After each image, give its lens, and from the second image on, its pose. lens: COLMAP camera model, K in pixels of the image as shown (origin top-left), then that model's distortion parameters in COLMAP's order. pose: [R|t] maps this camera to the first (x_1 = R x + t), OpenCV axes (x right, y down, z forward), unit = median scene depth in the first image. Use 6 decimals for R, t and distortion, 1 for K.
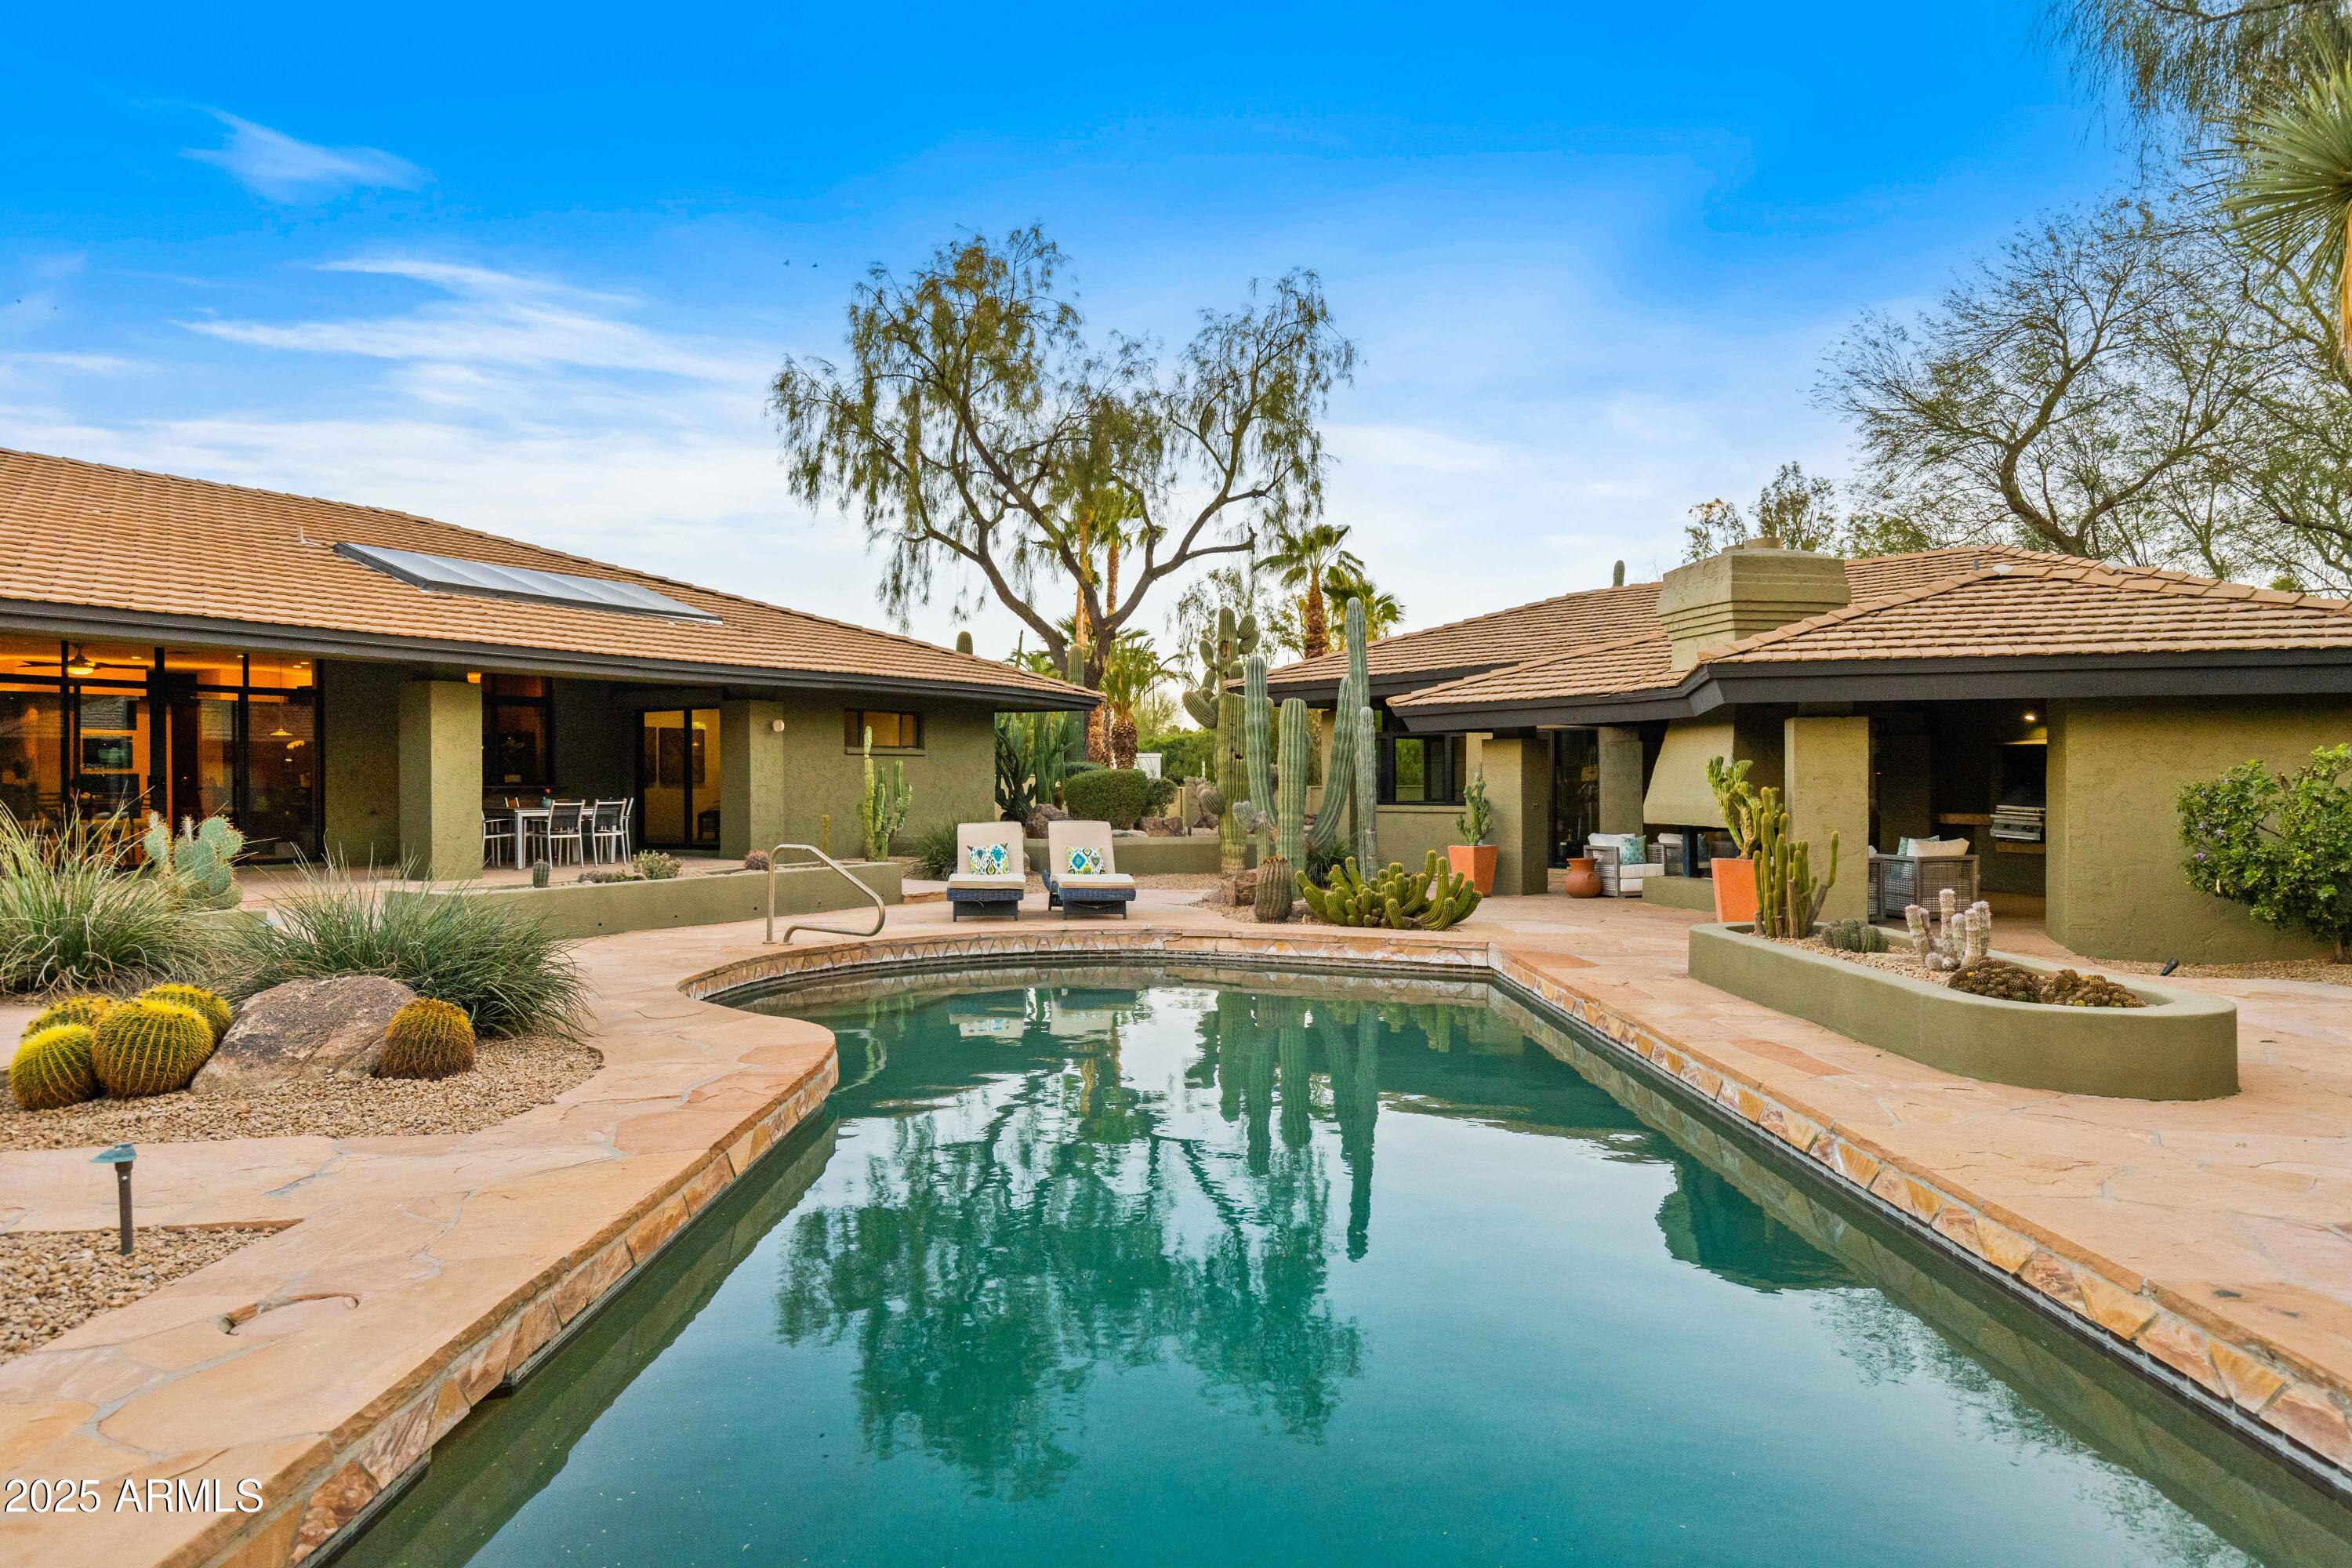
lens RADIAL K [[1492.6, 0, 1176.4], [0, 1492.6, 782.3], [0, 0, 1]] dist [0.009115, -0.001392]
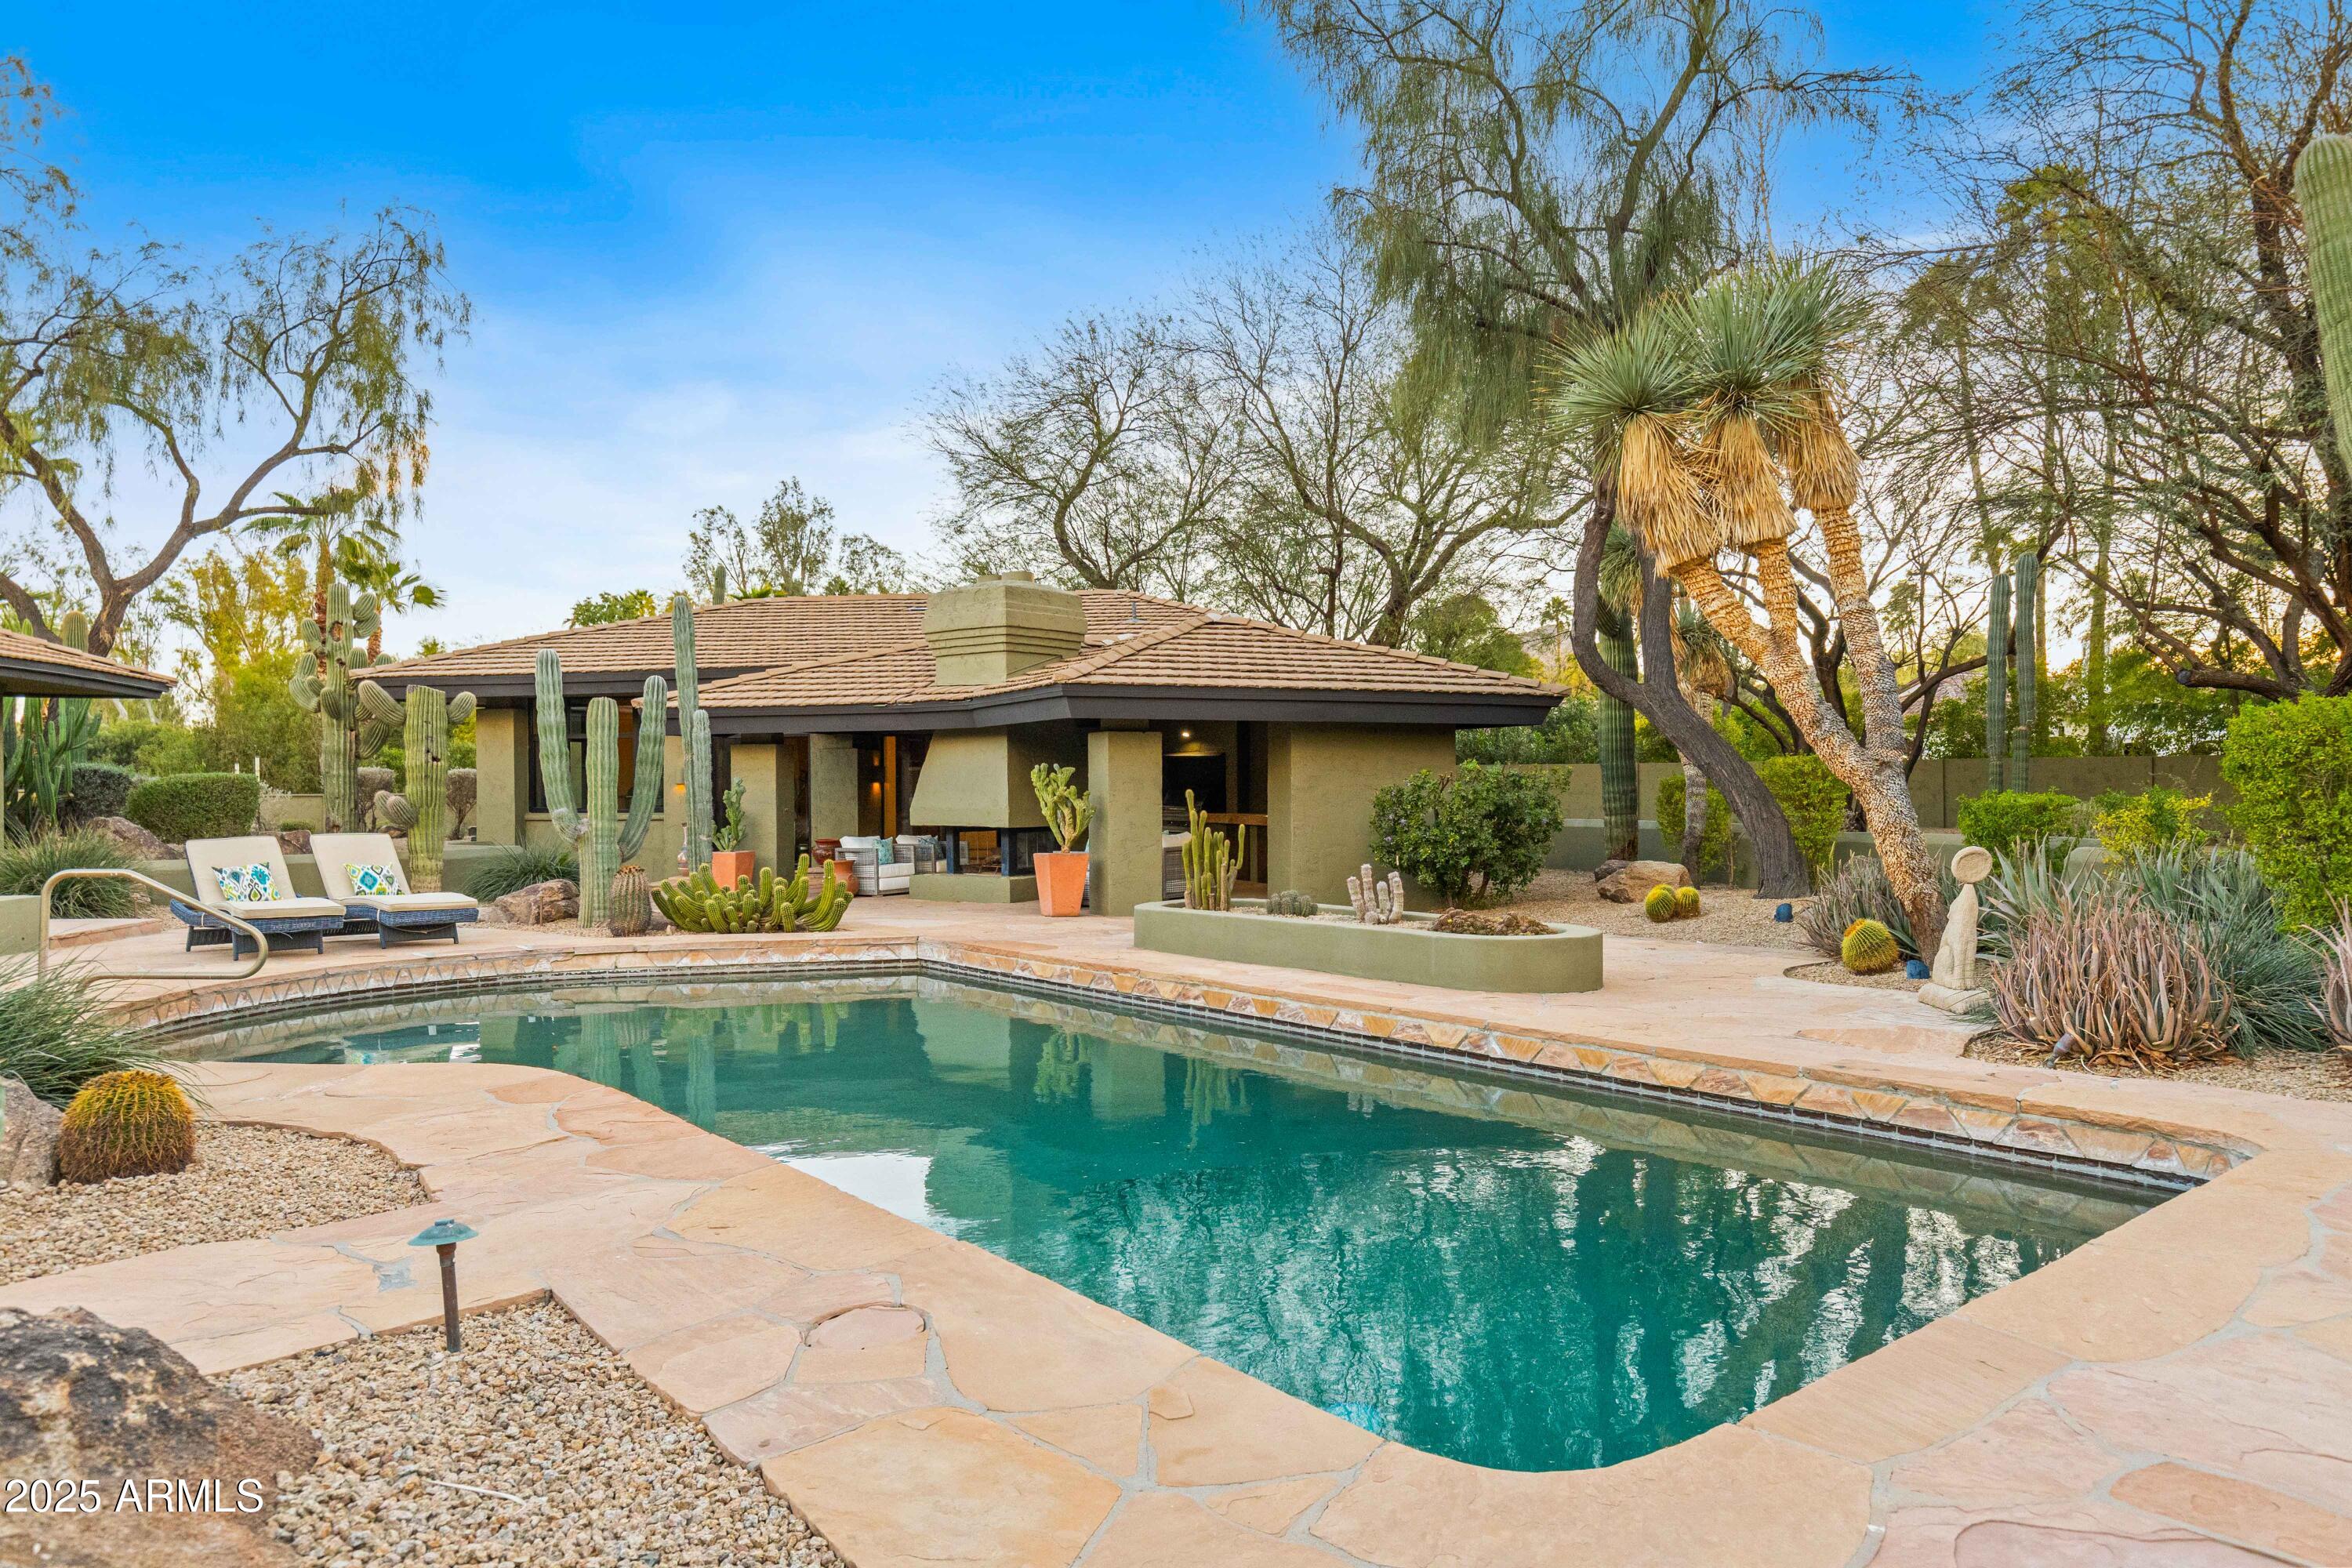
lens RADIAL K [[1492.6, 0, 1269.8], [0, 1492.6, 785.3], [0, 0, 1]] dist [0.009115, -0.001392]
pose [[0.760058, -0.000952, 0.649855, -0.205262], [0.002734, 0.999995, -0.001732, 0.001387], [-0.649850, 0.003093, 0.760056, 0.019531]]
